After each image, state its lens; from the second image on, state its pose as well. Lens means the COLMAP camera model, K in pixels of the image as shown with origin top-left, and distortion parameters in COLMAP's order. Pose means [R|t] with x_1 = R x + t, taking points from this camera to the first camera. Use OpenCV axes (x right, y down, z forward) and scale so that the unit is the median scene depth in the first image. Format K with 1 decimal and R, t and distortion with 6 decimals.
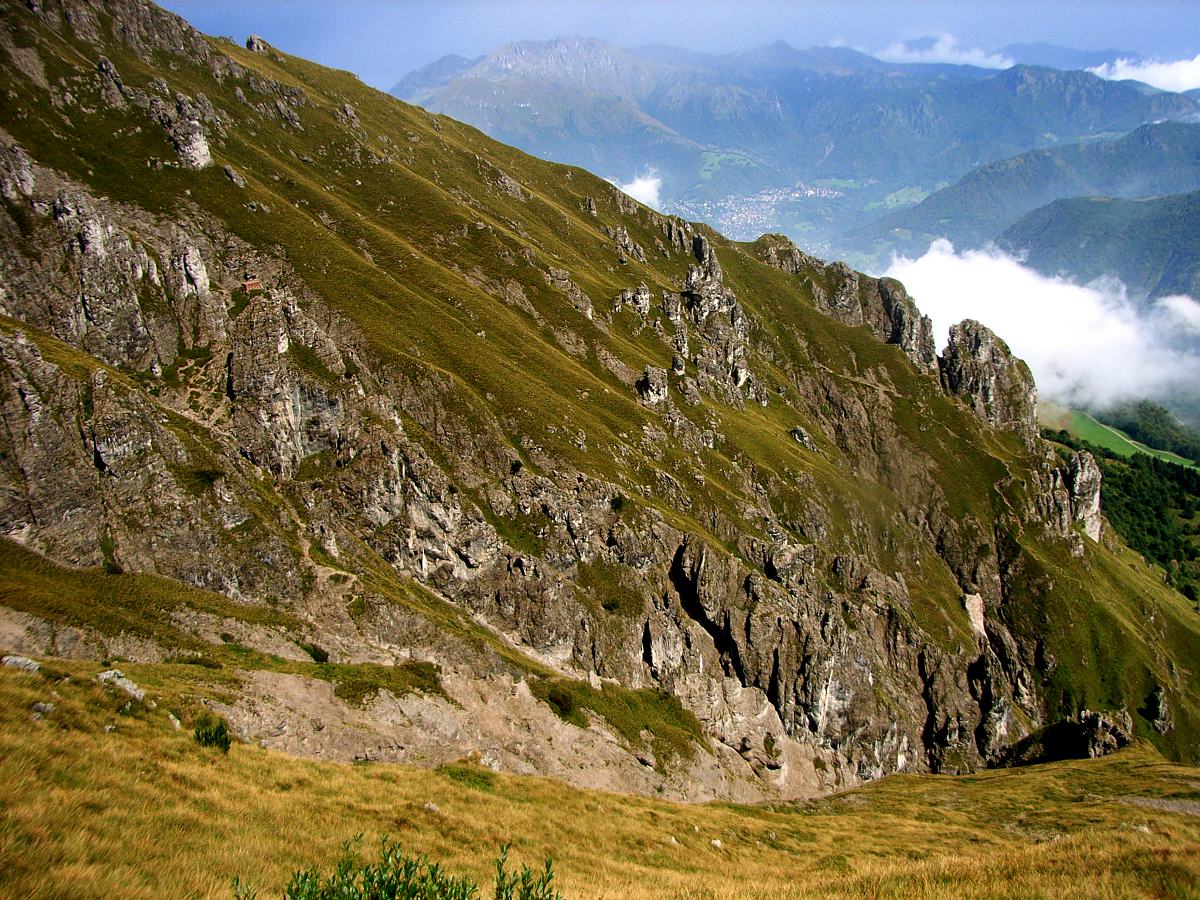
lens RADIAL K [[1053.1, 0, 636.1], [0, 1053.1, 501.5], [0, 0, 1]] dist [-0.133805, 0.085750]
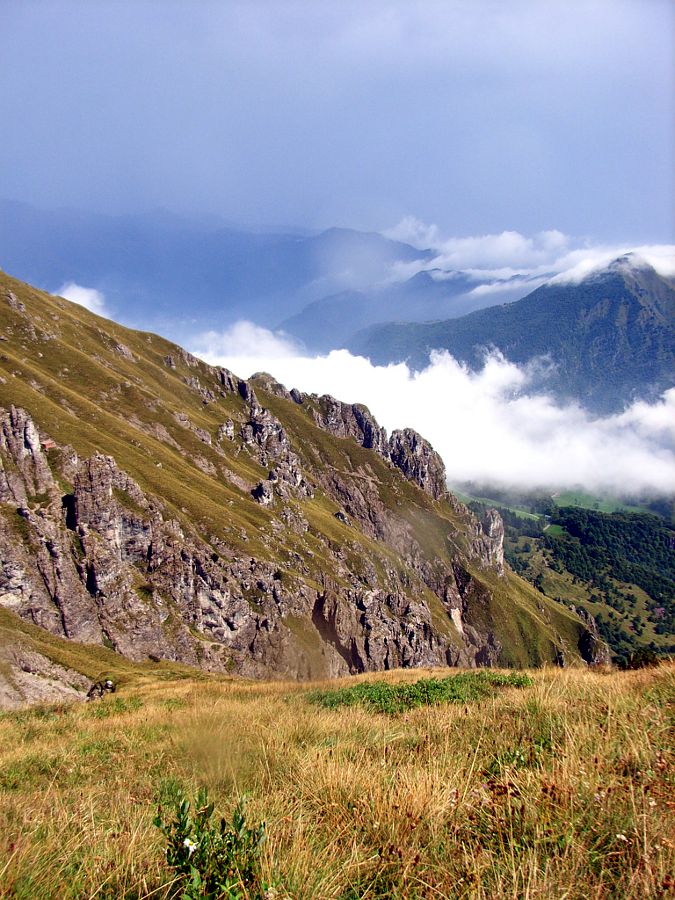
lens RADIAL K [[826.9, 0, 337.7], [0, 826.9, 454.7], [0, 0, 1]] dist [-0.145685, 0.000000]
pose [[0.927519, -0.048820, 0.370573, -0.315970], [0.090131, 0.991390, -0.094984, -0.043317], [-0.362746, 0.121500, 0.923934, -0.113854]]
